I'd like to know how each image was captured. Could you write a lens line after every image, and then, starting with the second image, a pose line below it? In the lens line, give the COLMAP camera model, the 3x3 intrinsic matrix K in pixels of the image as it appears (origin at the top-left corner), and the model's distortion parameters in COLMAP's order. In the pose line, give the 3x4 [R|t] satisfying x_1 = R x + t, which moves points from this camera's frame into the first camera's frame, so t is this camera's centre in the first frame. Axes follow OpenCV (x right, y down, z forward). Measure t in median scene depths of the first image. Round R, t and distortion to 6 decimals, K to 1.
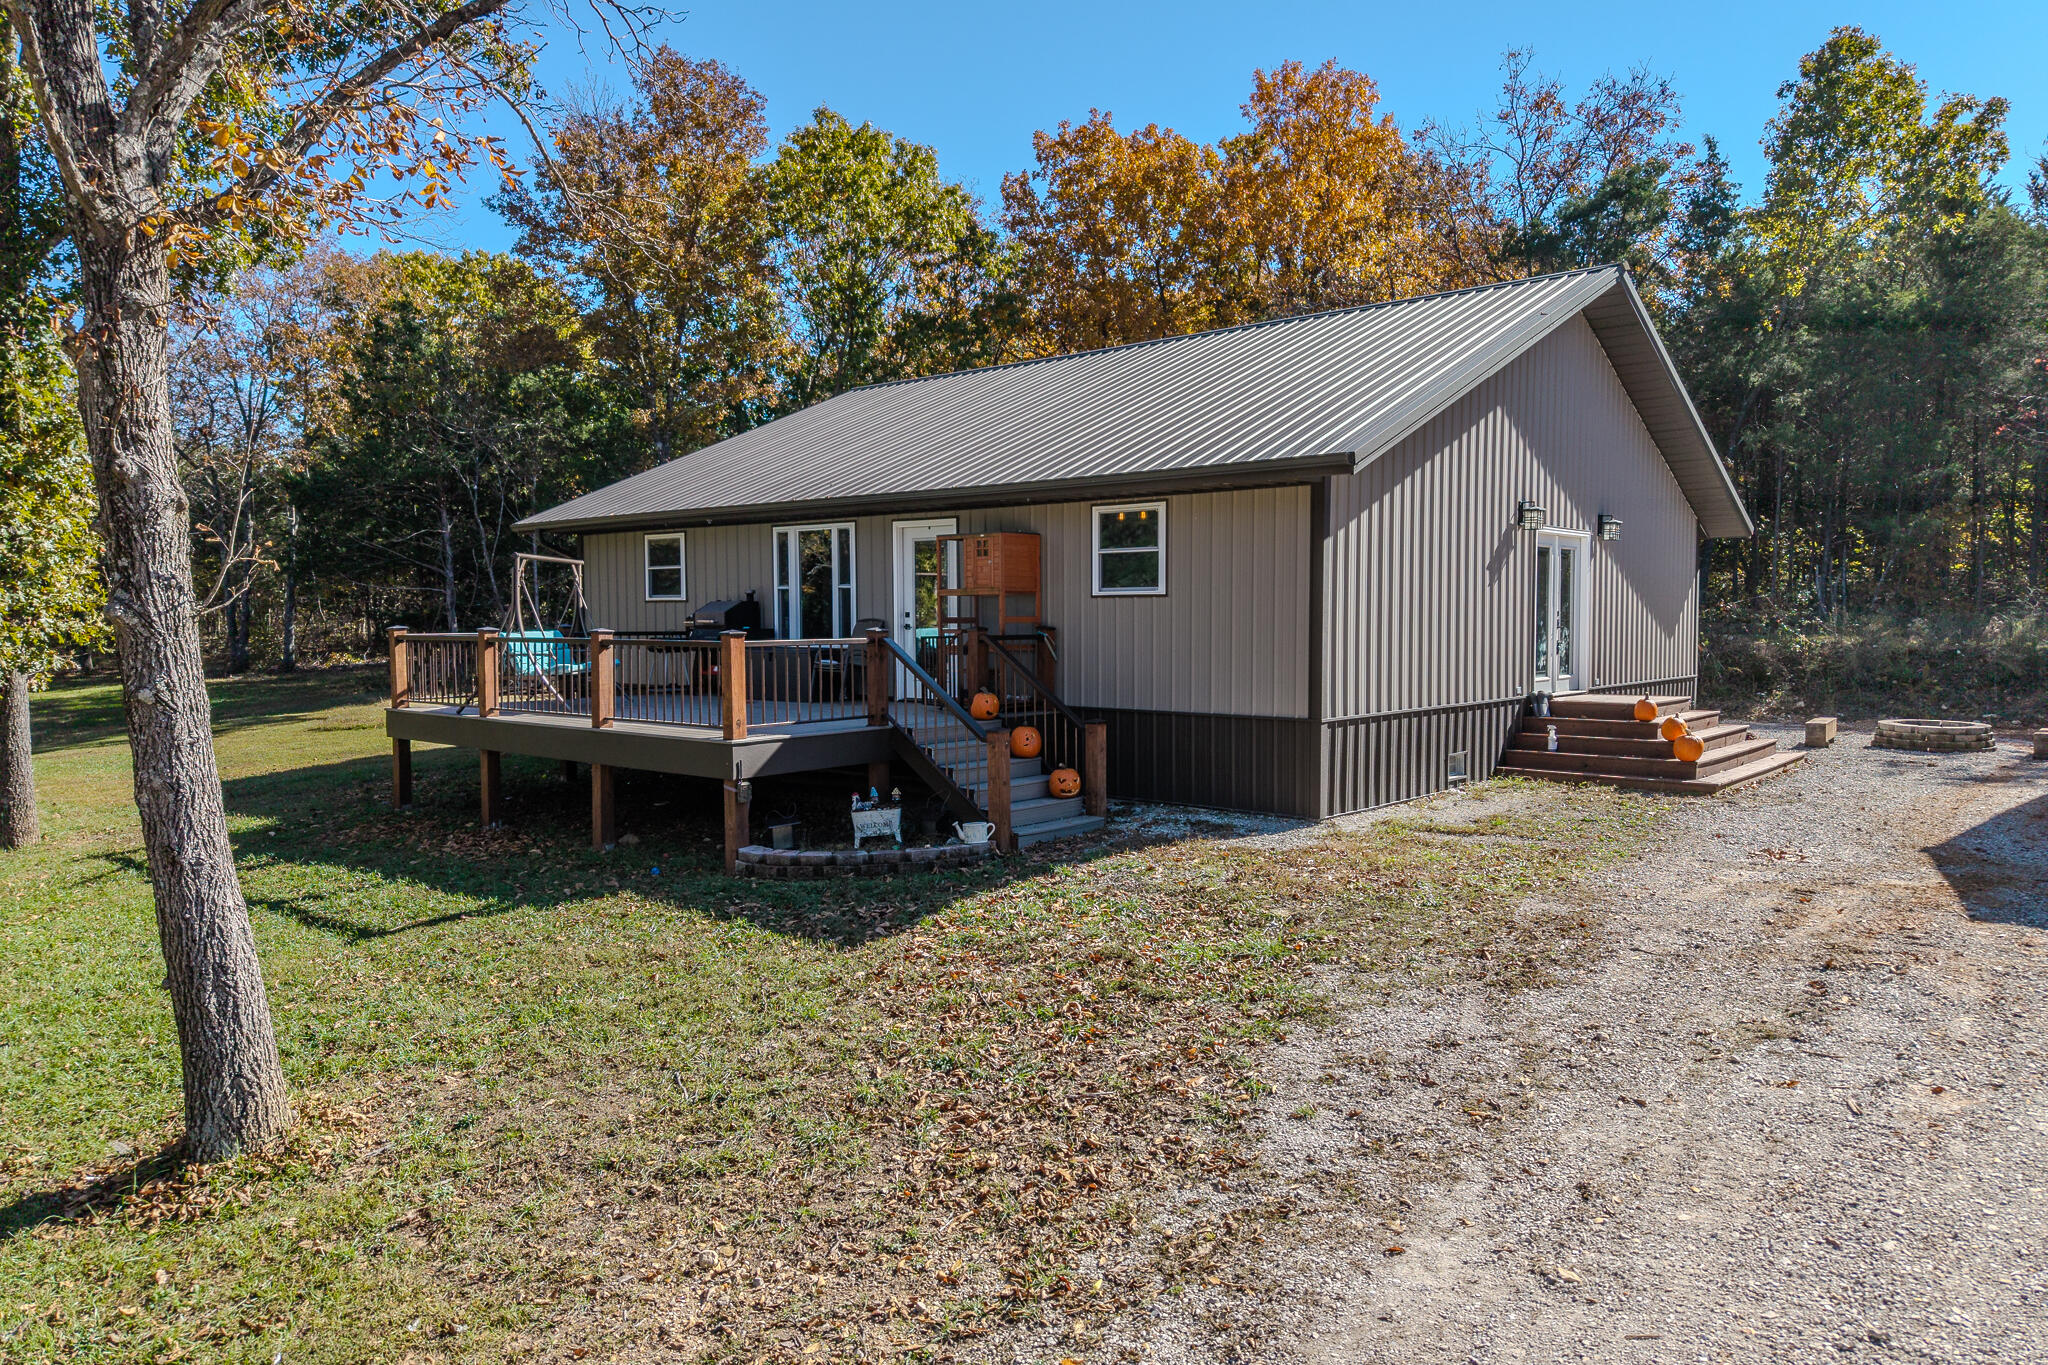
lens RADIAL K [[1351.7, 0, 1030.7], [0, 1351.7, 678.2], [0, 0, 1]] dist [0.014824, -0.007472]
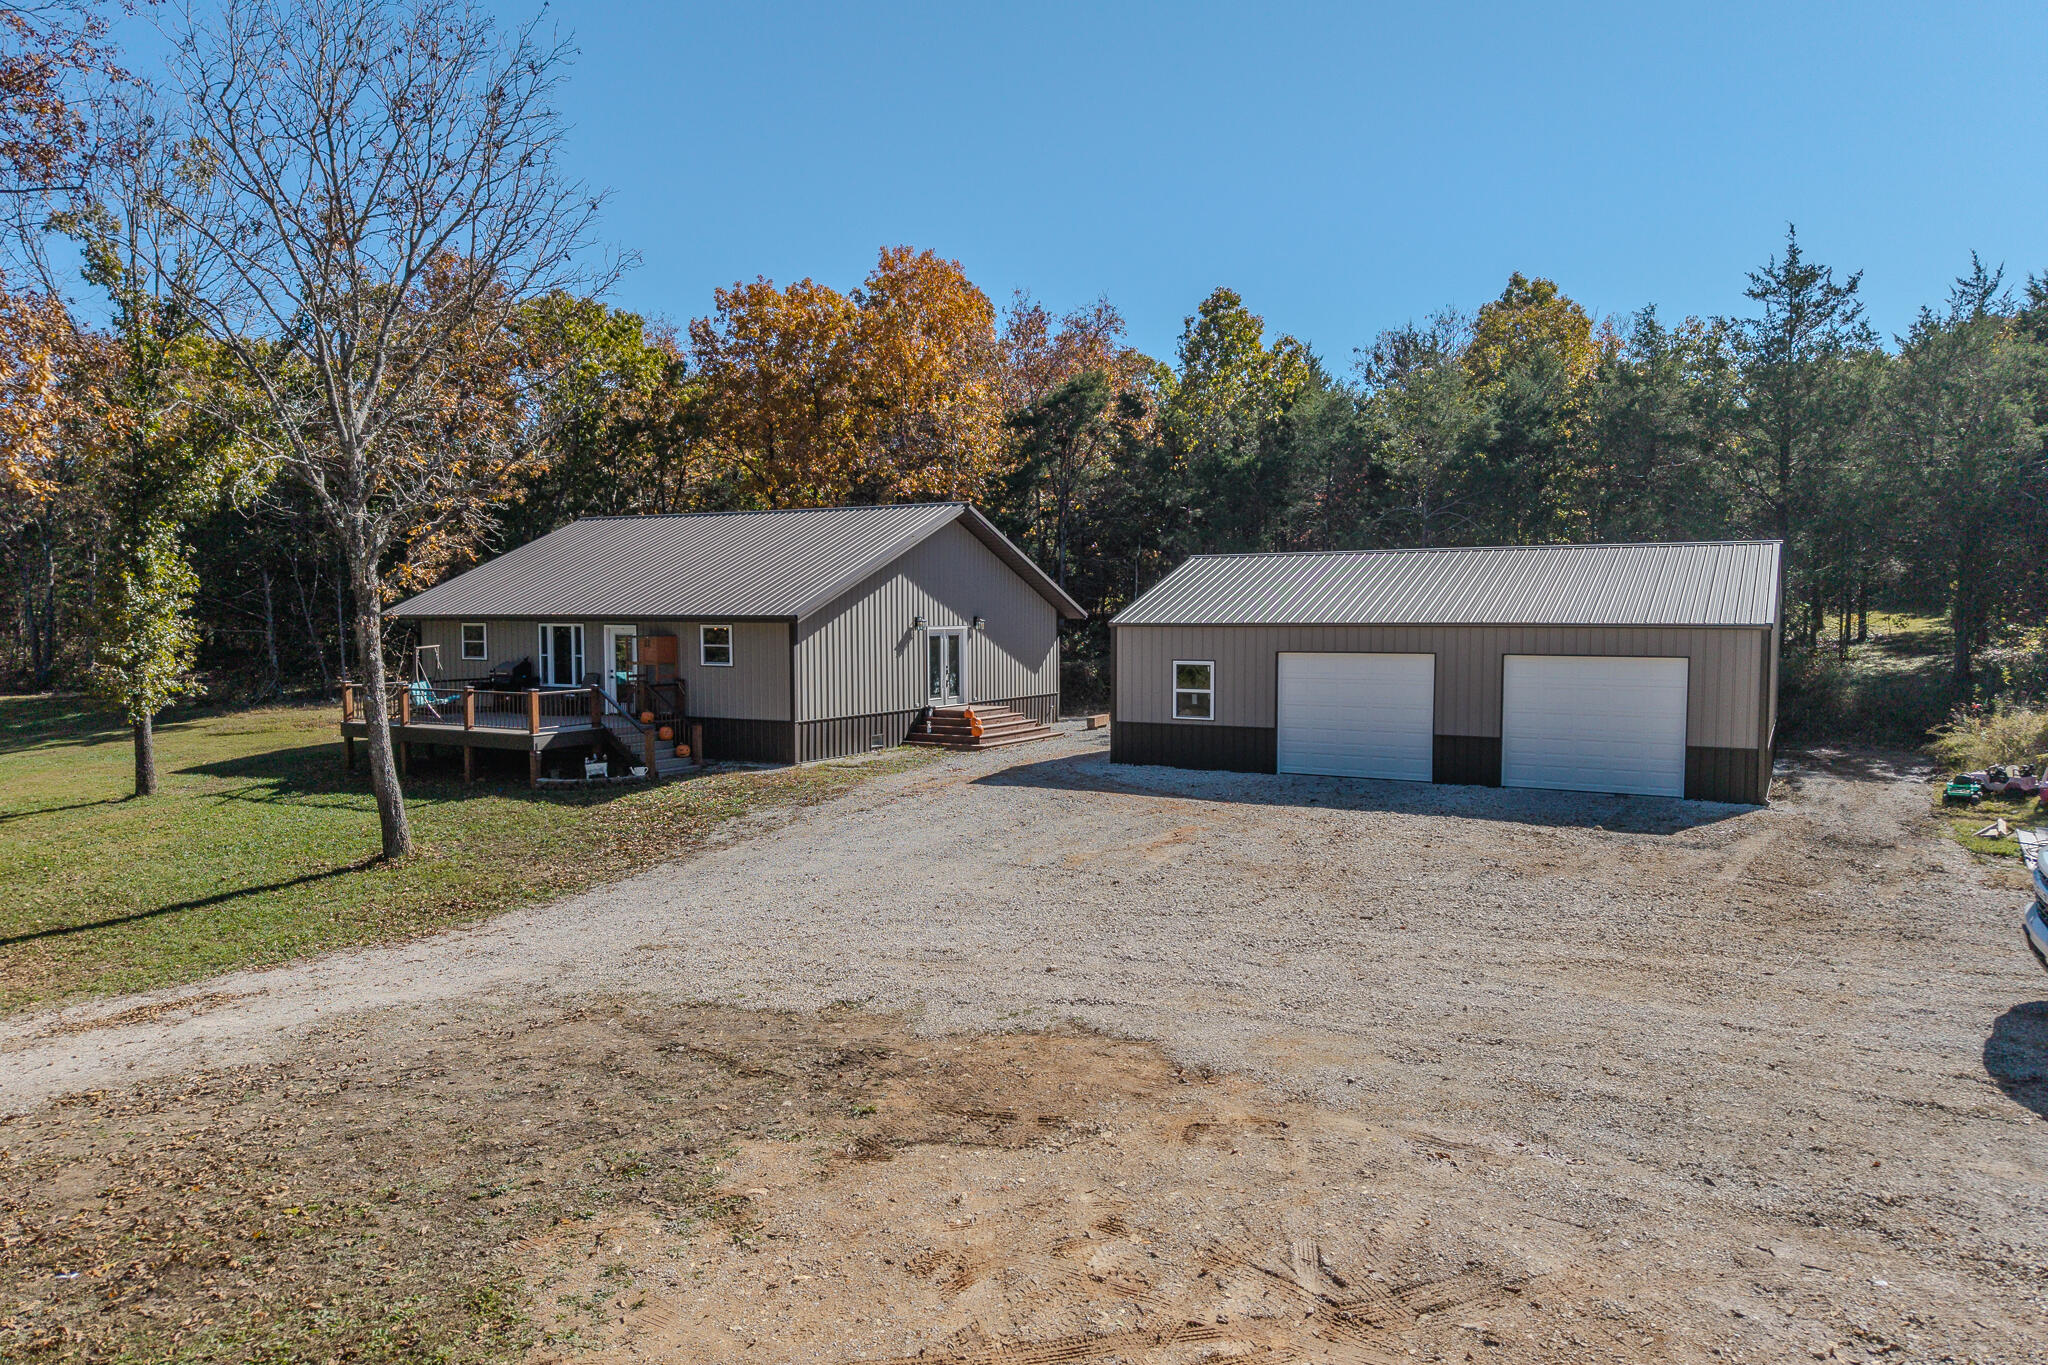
lens RADIAL K [[1351.7, 0, 1067.8], [0, 1351.7, 664.9], [0, 0, 1]] dist [0.014824, -0.007472]
pose [[0.975347, -0.004750, 0.220628, 0.139891], [0.005710, 0.999977, -0.003717, -0.050197], [-0.220605, 0.004886, 0.975351, -1.238776]]
